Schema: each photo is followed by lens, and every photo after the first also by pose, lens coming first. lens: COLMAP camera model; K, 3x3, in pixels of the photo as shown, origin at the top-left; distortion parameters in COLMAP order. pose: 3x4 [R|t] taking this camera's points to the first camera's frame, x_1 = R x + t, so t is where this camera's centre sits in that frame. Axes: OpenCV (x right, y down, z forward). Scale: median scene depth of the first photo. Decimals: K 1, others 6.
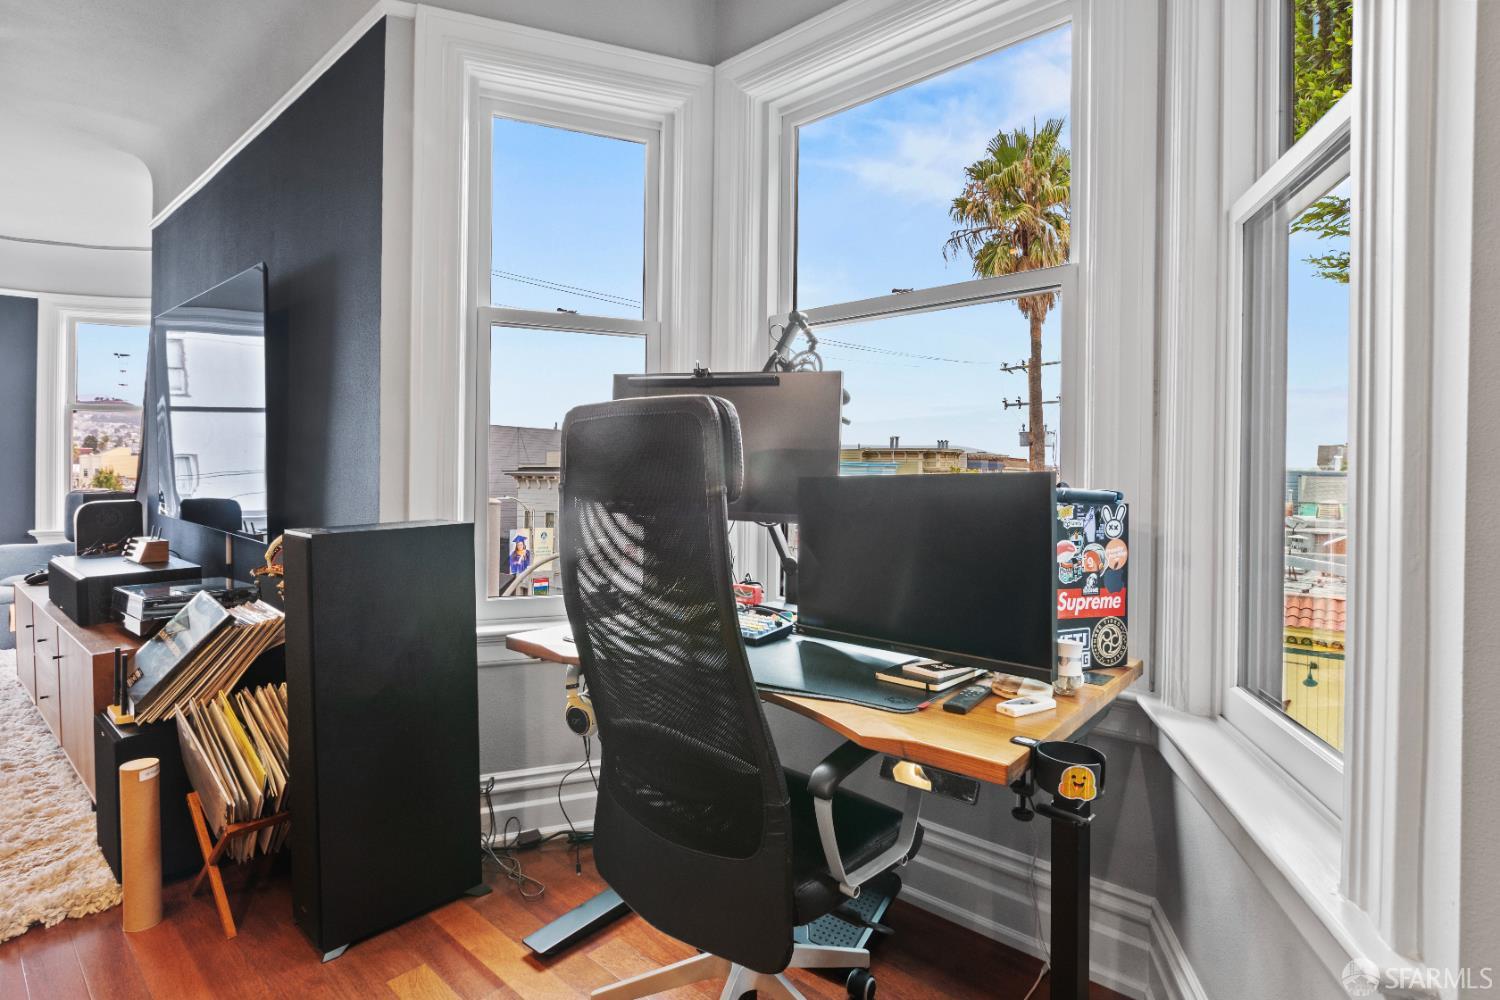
lens RADIAL K [[767.1, 0, 730.8], [0, 767.1, 478.4], [0, 0, 1]] dist [0.013772, -0.000262]
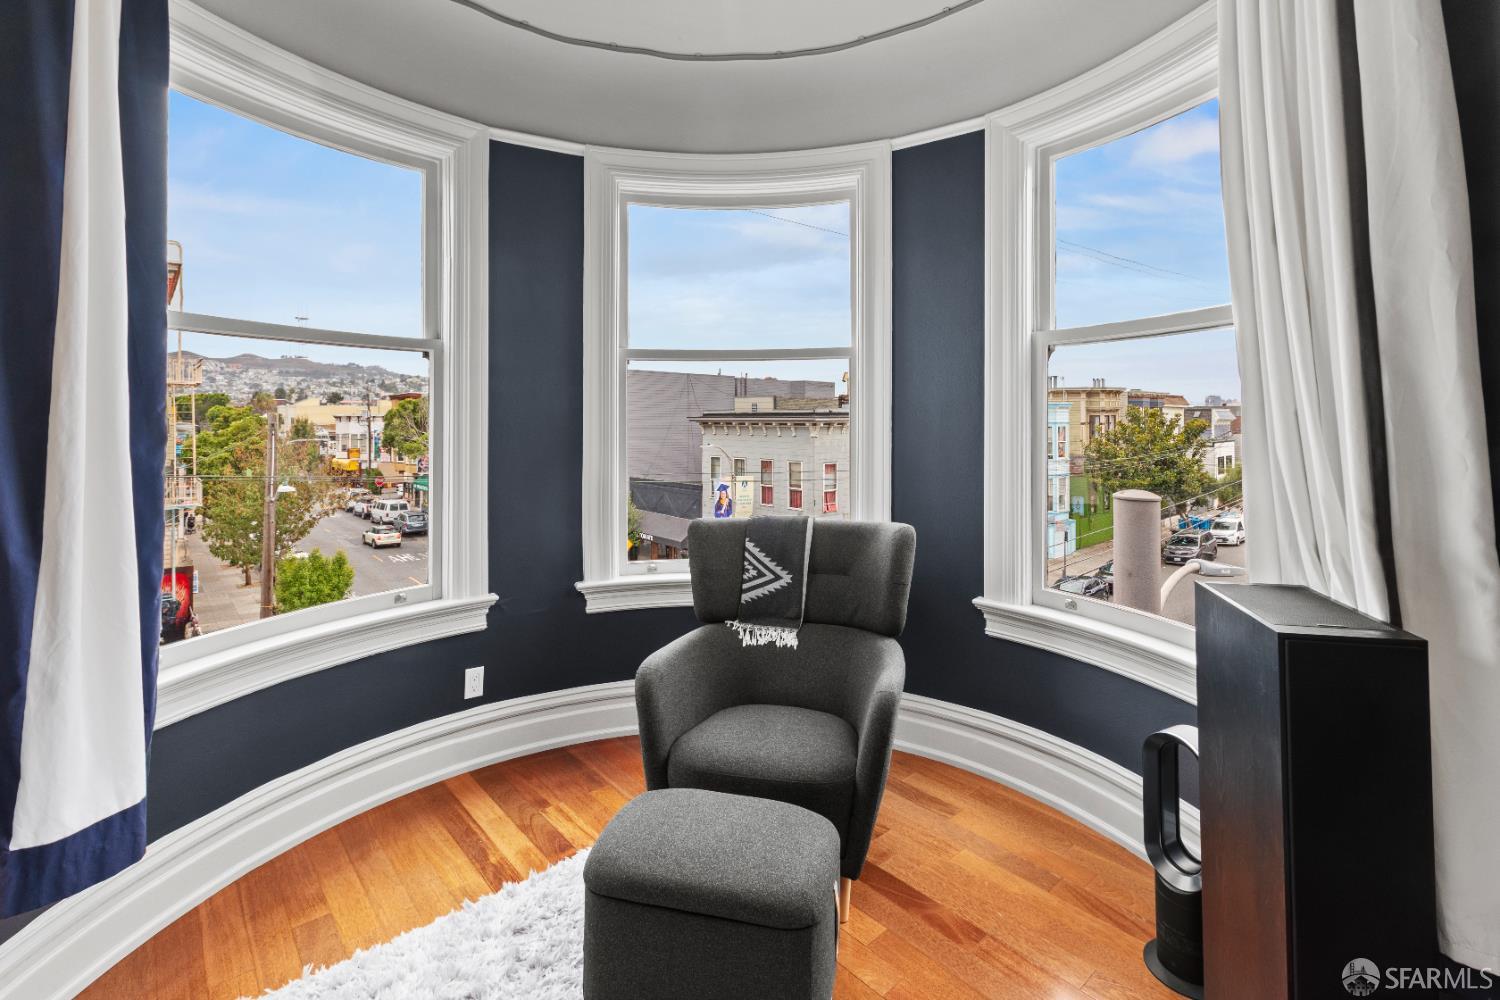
lens RADIAL K [[693.8, 0, 745.6], [0, 693.8, 403.4], [0, 0, 1]] dist [-0.004193, 0.001230]
pose [[0.995361, -0.015416, -0.094964, -1.660767], [0.013523, 0.999697, -0.020545, -0.106000], [0.095252, 0.019165, 0.995269, 1.195308]]
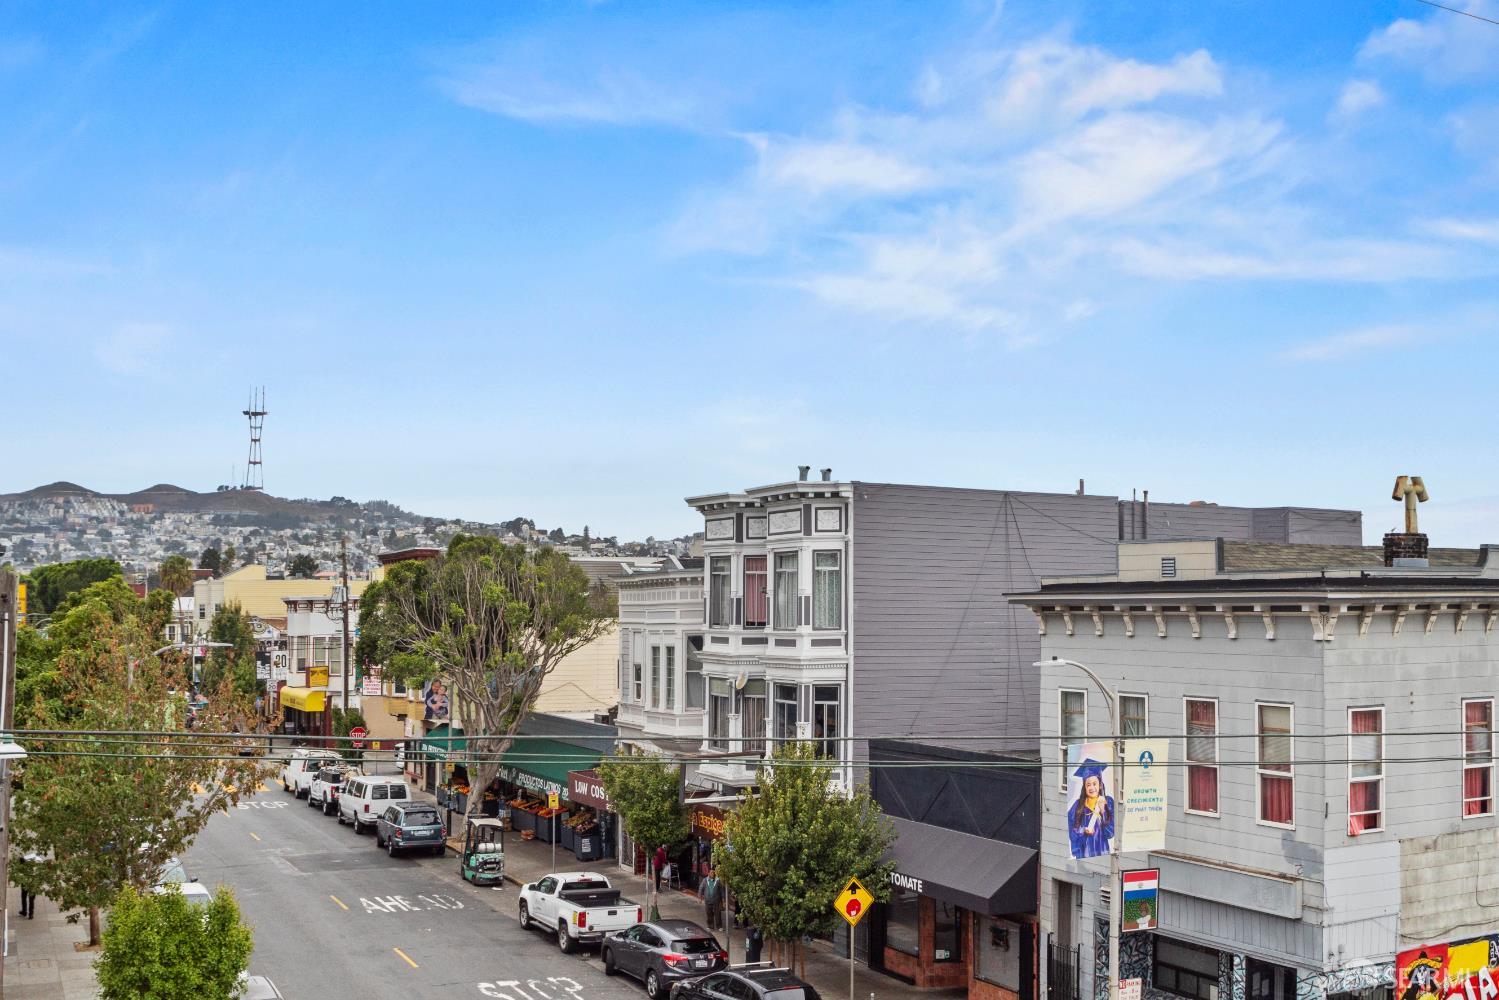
lens RADIAL K [[1521.0, 0, 781.4], [0, 1521.0, 466.0], [0, 0, 1]] dist [-0.062130, 0.000000]
pose [[0.945761, -0.046536, -0.321514, -1.759426], [0.016737, 0.995352, -0.094834, -0.038959], [0.324433, 0.084309, 0.942144, 2.184575]]
